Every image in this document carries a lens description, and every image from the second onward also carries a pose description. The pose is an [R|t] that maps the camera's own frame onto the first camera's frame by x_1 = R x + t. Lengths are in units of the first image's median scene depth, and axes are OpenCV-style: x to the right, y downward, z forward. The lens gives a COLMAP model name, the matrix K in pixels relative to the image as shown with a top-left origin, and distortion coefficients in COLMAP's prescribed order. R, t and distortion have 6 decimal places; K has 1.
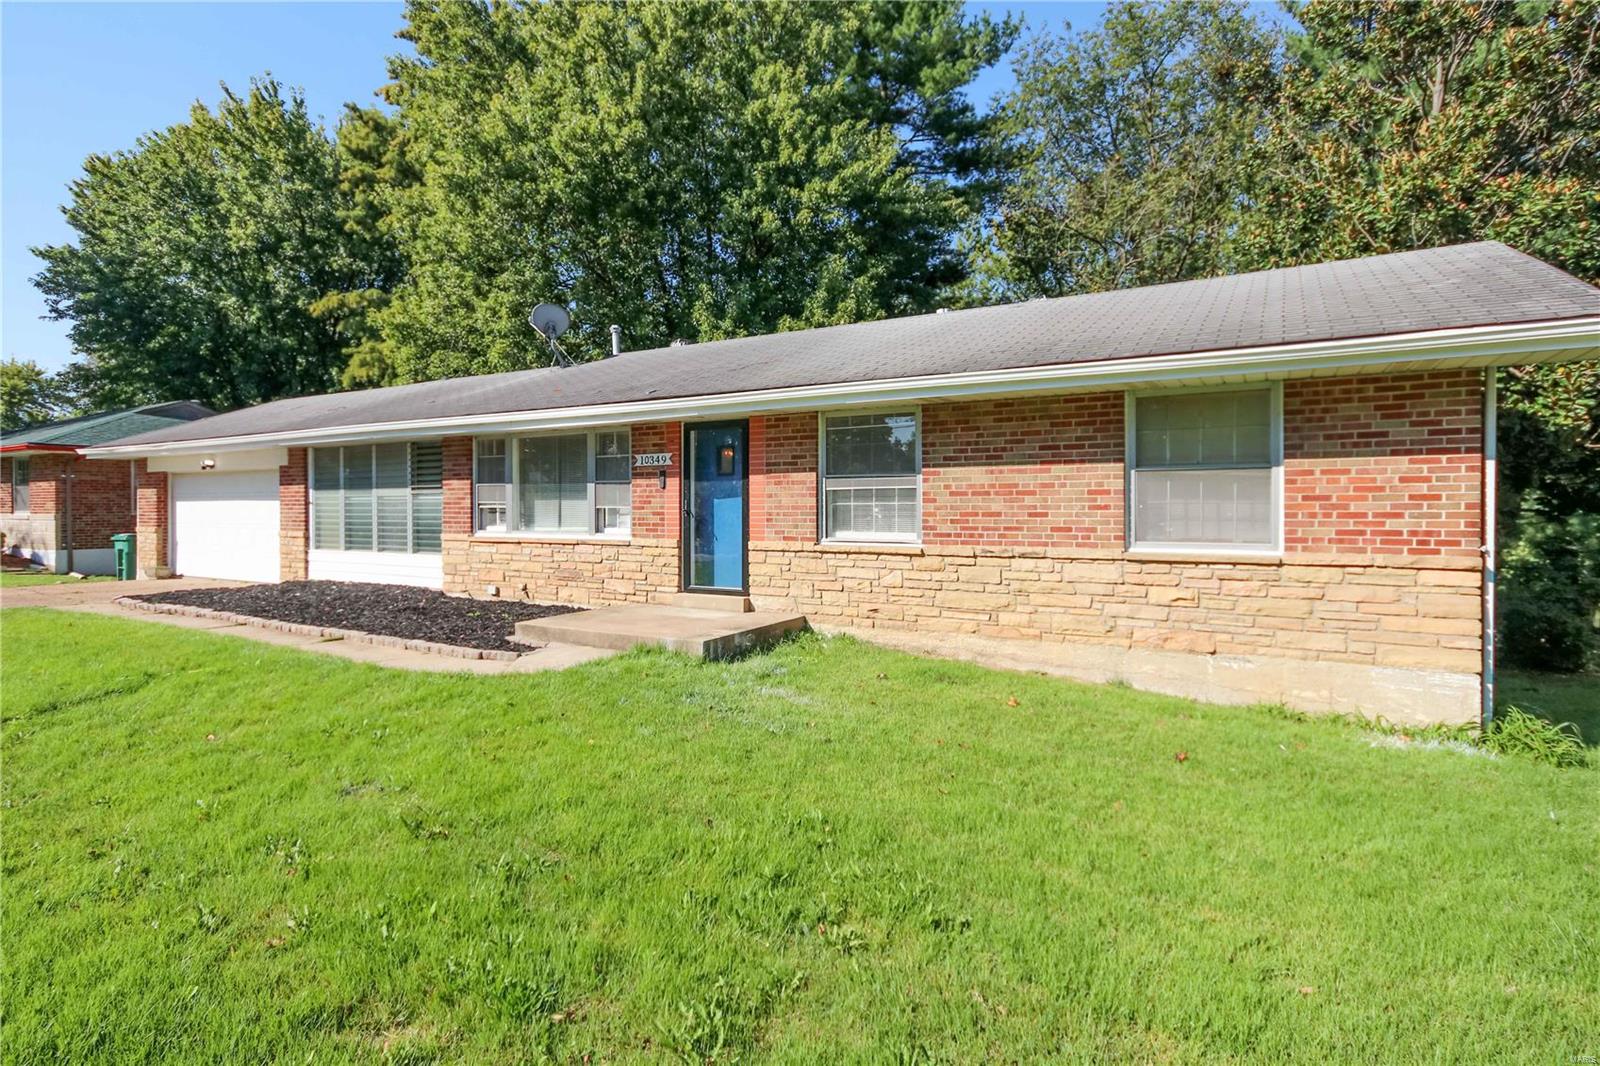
lens RADIAL K [[749.7, 0, 789.4], [0, 749.7, 540.6], [0, 0, 1]] dist [0.002529, 0.000752]
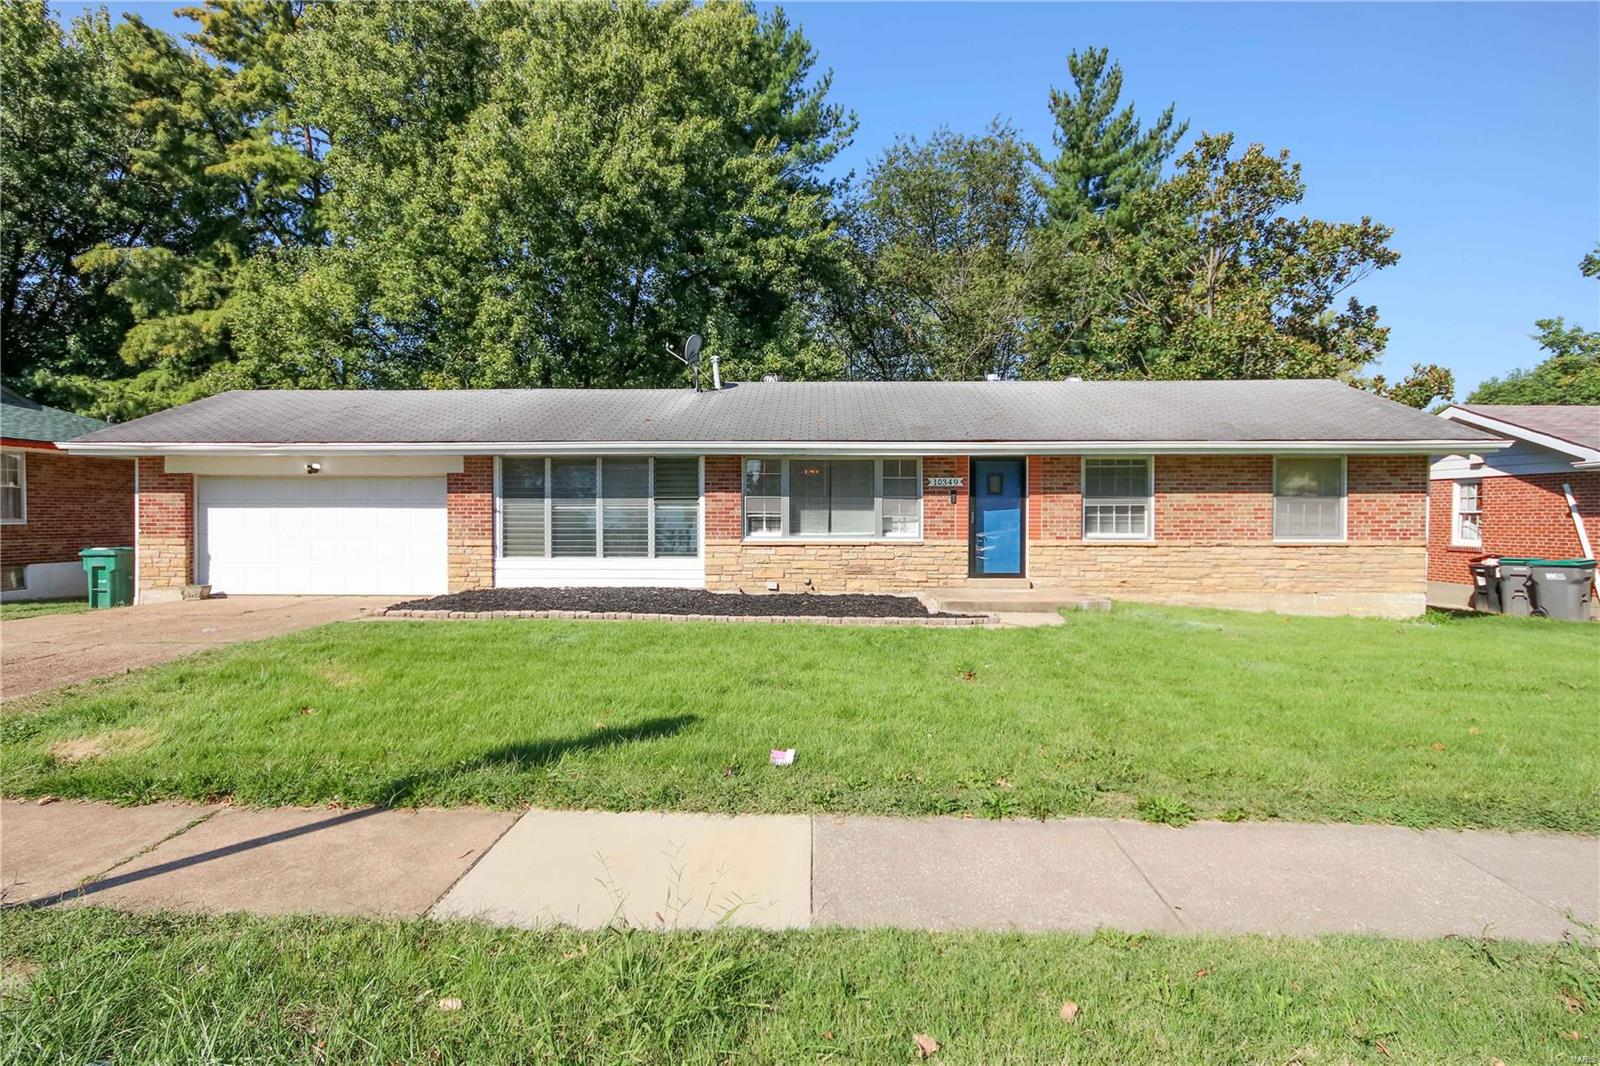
lens RADIAL K [[749.7, 0, 789.4], [0, 749.7, 540.6], [0, 0, 1]] dist [0.002529, 0.000752]
pose [[0.898279, -0.012213, 0.439256, -1.021331], [0.017080, 0.999829, -0.007130, 0.003690], [-0.439093, 0.013908, 0.898334, -0.100695]]
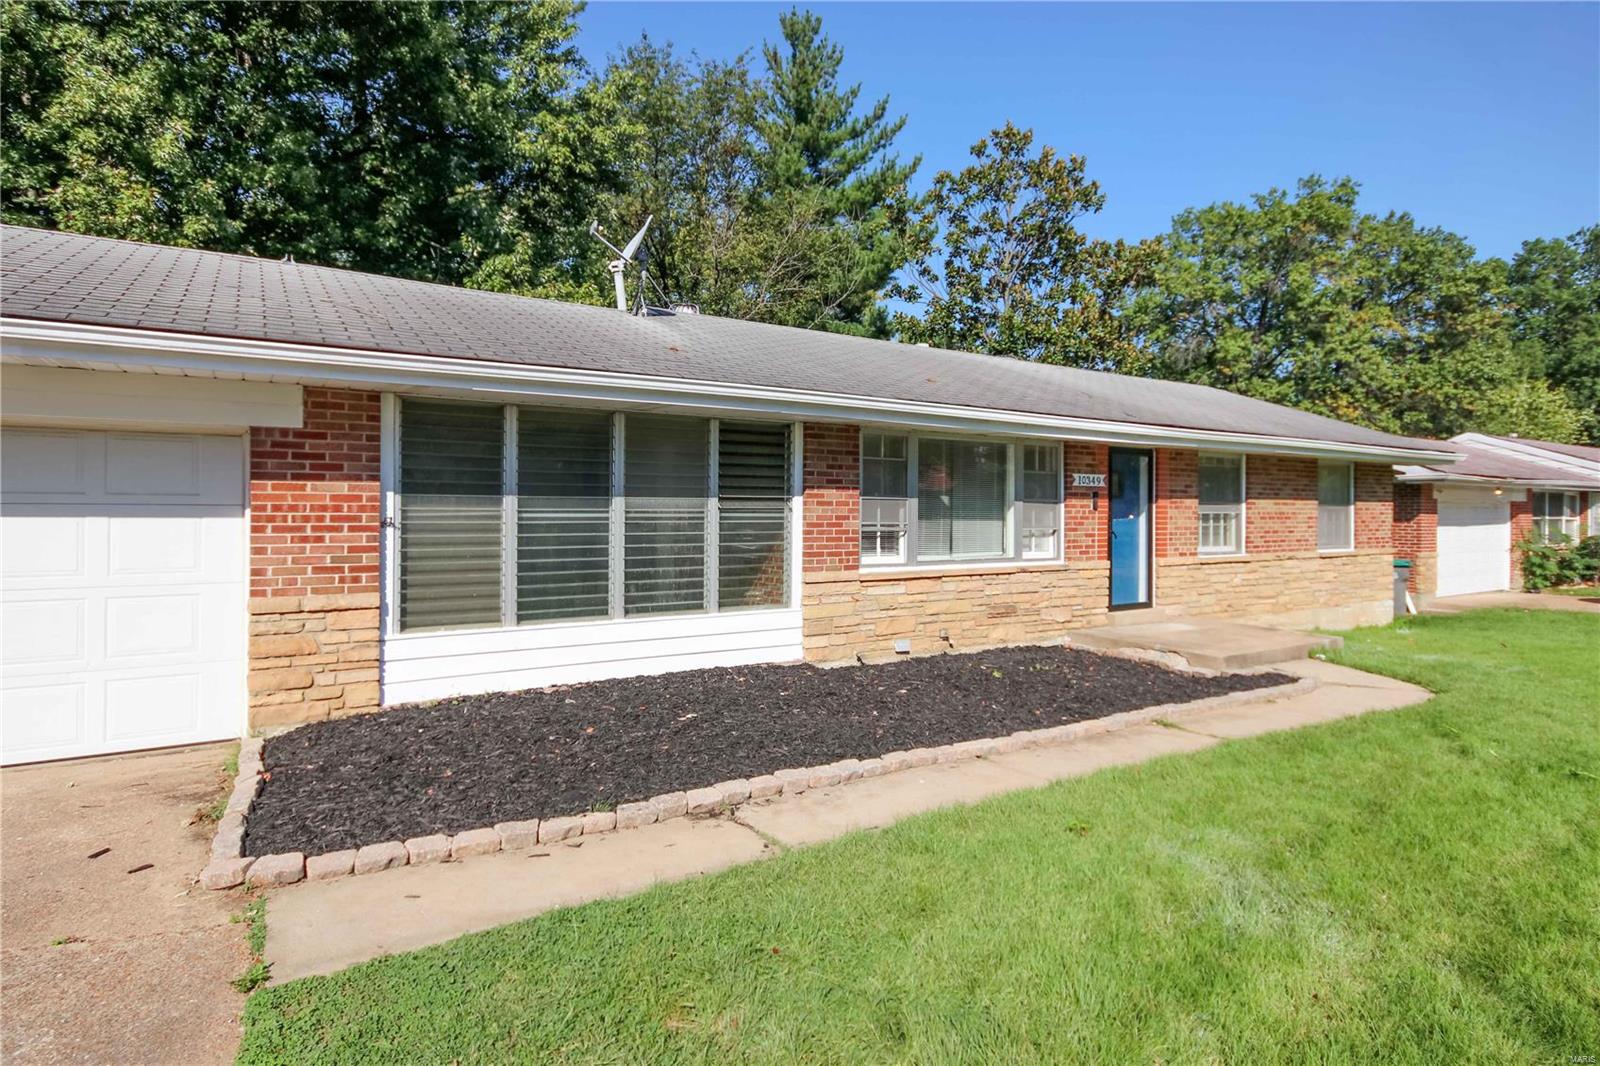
lens RADIAL K [[805.0, 0, 730.7], [0, 805.0, 513.7], [0, 0, 1]] dist [0.001537, 0.000011]
pose [[0.520921, 0.001698, 0.853603, -1.298417], [0.033508, 0.999187, -0.022436, -0.055264], [-0.852947, 0.040290, 0.520441, 0.838514]]
